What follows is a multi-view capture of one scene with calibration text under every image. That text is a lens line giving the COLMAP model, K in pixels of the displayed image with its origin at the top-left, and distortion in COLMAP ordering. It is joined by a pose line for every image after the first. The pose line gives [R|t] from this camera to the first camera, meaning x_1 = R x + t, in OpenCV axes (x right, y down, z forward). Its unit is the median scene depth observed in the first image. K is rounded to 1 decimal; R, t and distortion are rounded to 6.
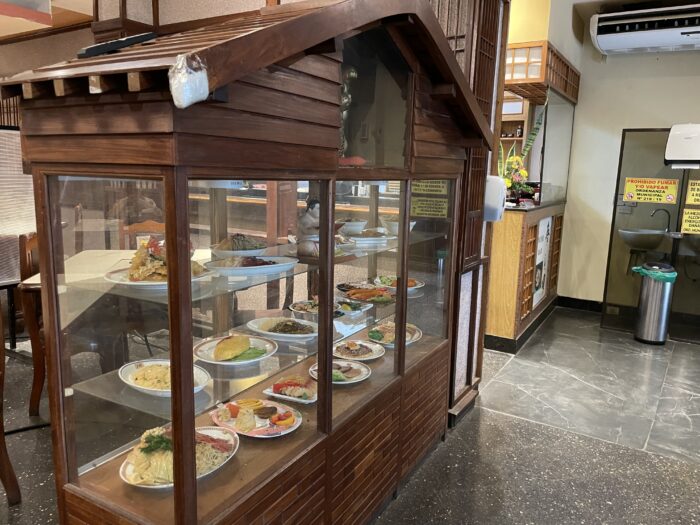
lens RADIAL K [[548.1, 0, 348.9], [0, 548.1, 265.0], [0, 0, 1]] dist [0.062219, -0.052924]
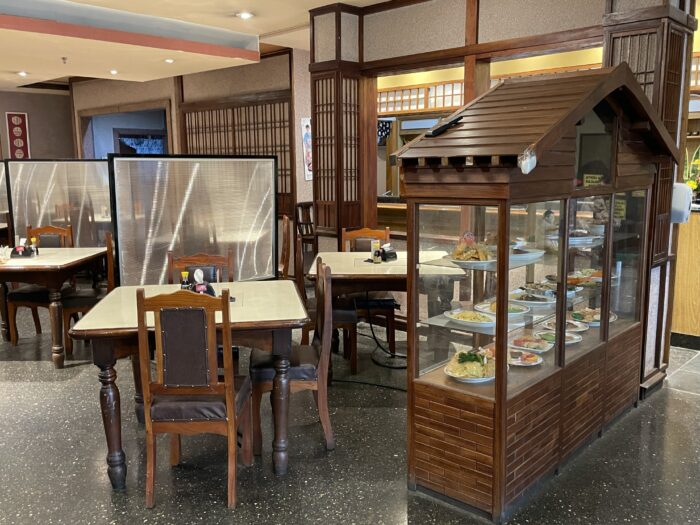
lens RADIAL K [[642.9, 0, 344.3], [0, 642.9, 269.8], [0, 0, 1]] dist [0.031020, -0.013245]
pose [[0.977199, -0.003554, -0.212294, -0.135596], [0.000996, 0.999926, -0.012155, 0.034212], [0.212322, 0.011667, 0.977130, -0.467222]]
